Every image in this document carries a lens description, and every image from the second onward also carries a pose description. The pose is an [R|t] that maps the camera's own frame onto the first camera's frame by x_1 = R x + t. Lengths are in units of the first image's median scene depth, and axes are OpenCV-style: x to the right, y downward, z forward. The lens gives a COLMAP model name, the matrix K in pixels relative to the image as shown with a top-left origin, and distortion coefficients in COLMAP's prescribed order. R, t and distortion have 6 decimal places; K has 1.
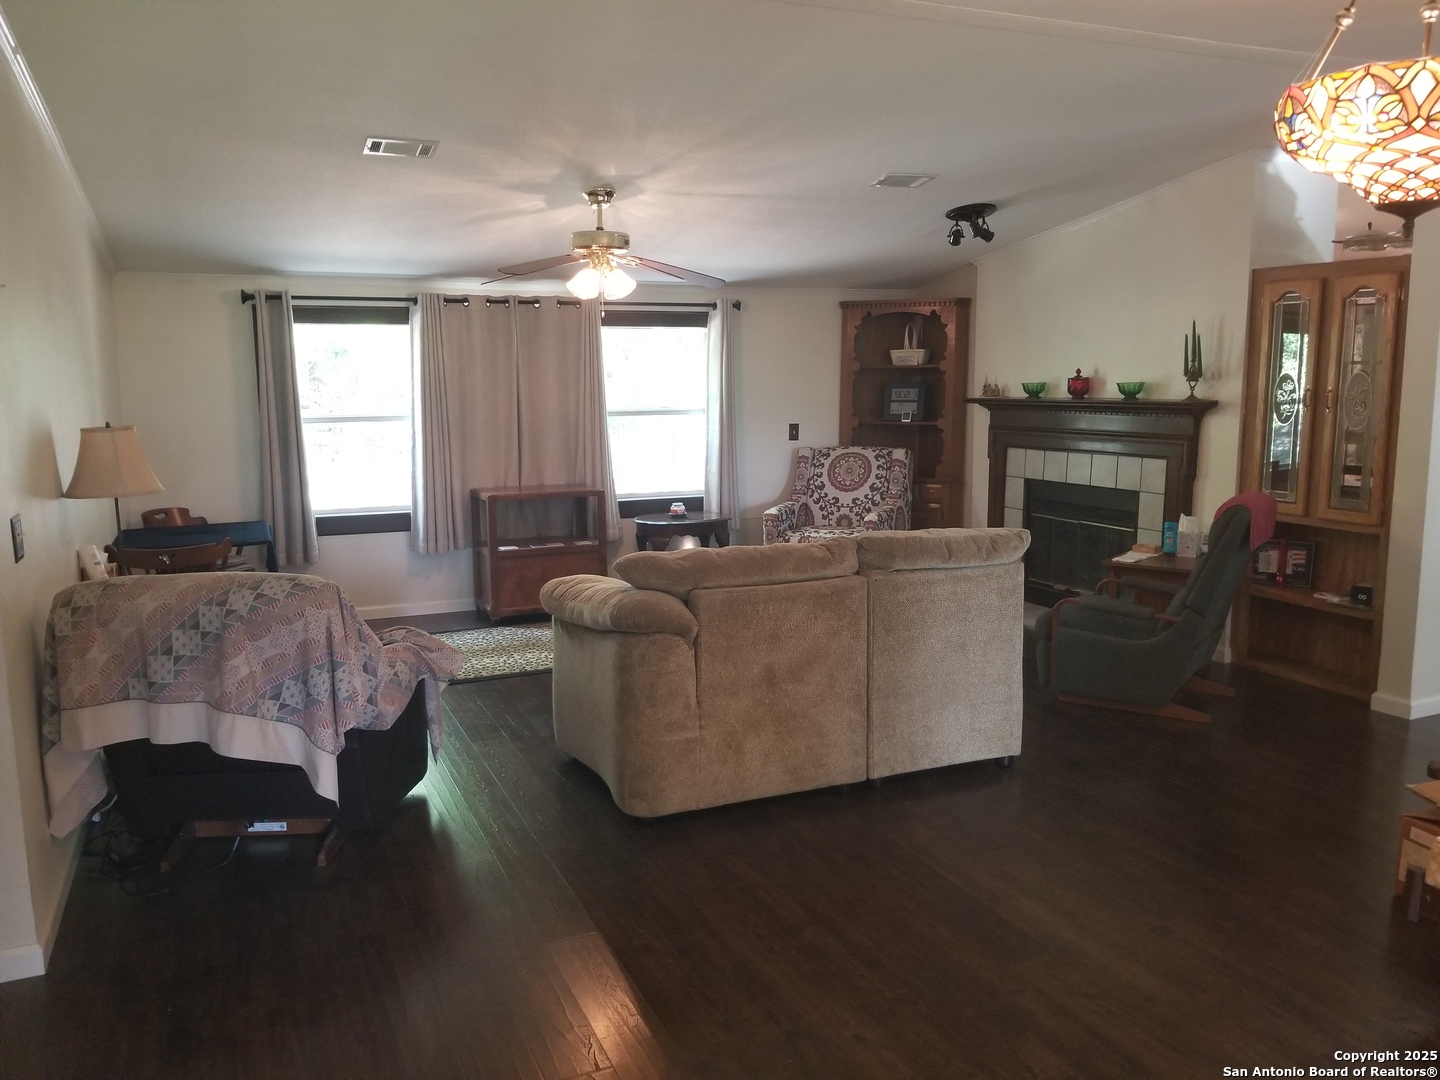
lens RADIAL K [[1101.6, 0, 718.0], [0, 1101.6, 538.5], [0, 0, 1]] dist [0.065148, -0.012745]
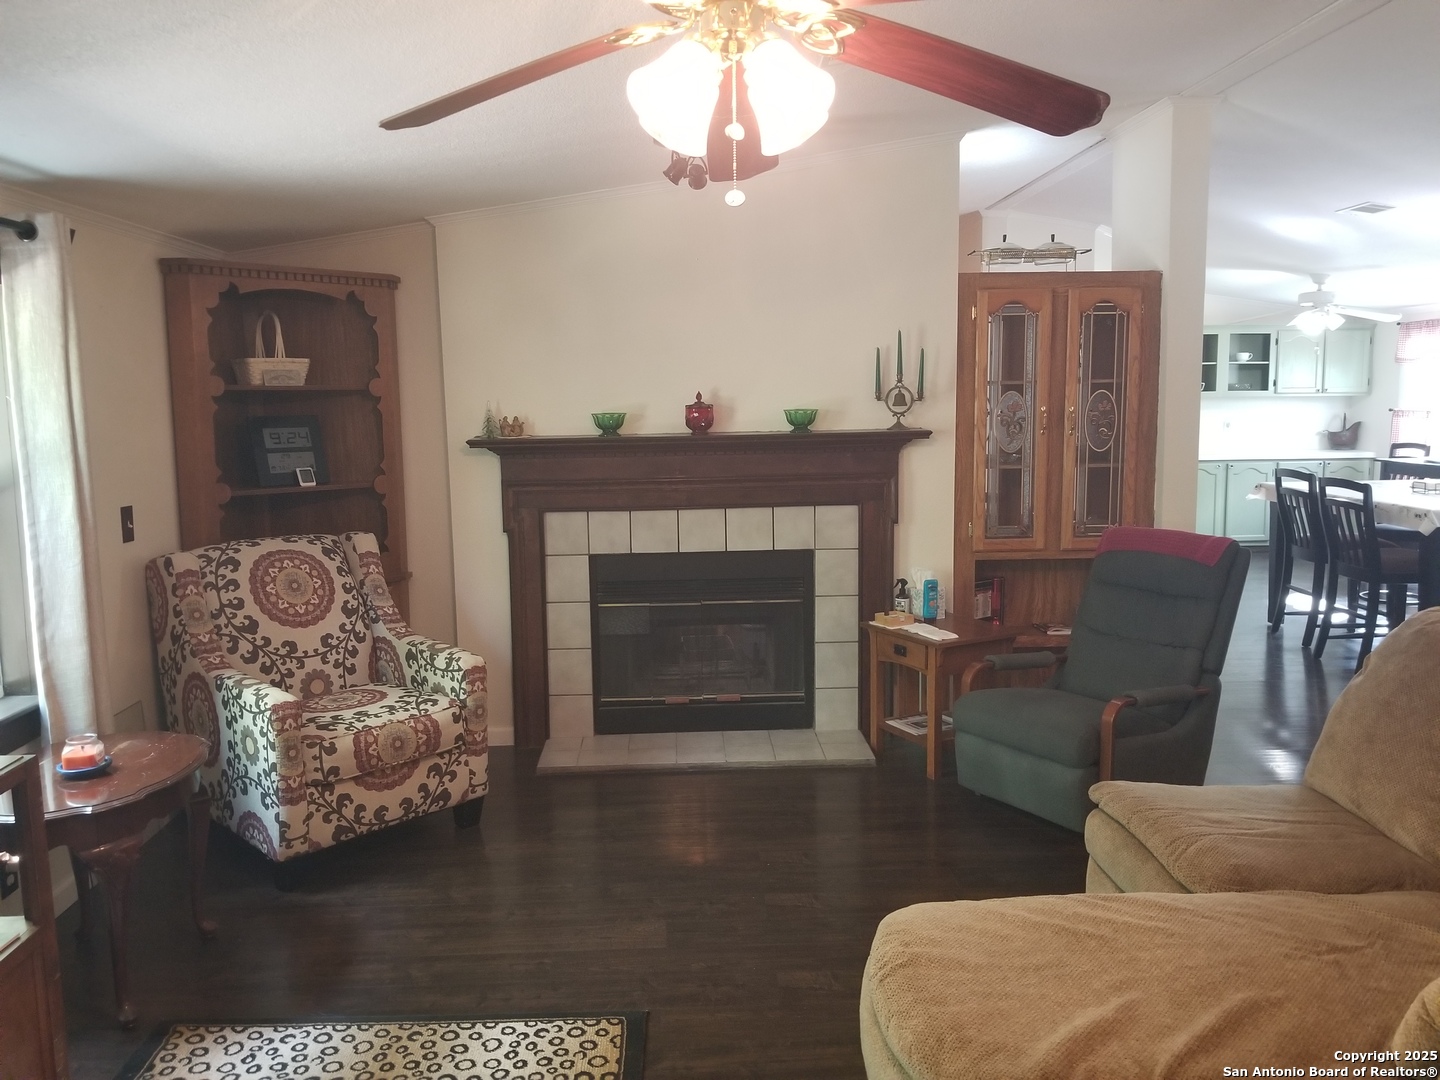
lens RADIAL K [[1101.6, 0, 718.9], [0, 1101.6, 535.7], [0, 0, 1]] dist [0.065148, -0.012745]
pose [[0.407727, -0.114108, 0.905946, -0.286211], [0.147521, 0.987359, 0.057970, -0.090588], [-0.901108, 0.110010, 0.419406, 0.630669]]
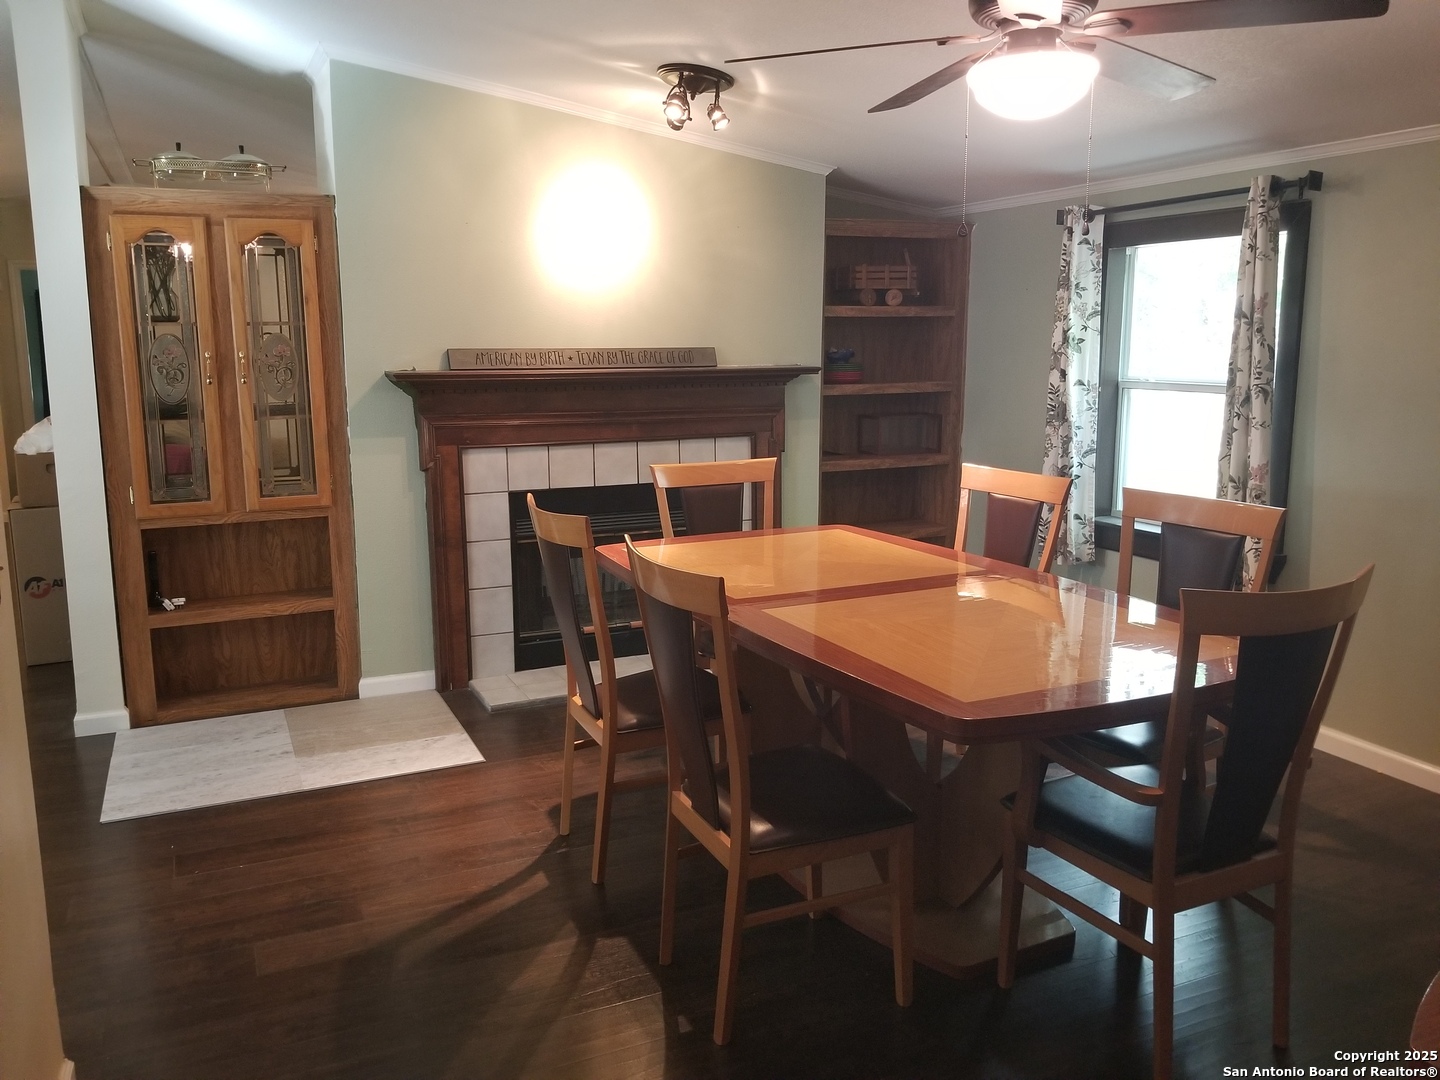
lens RADIAL K [[1101.6, 0, 719.1], [0, 1101.6, 542.2], [0, 0, 1]] dist [0.065148, -0.012745]
pose [[-0.014453, -0.181329, 0.983316, -0.371737], [0.145070, 0.972633, 0.181491, -0.123764], [-0.989316, 0.145273, 0.012248, 0.848193]]
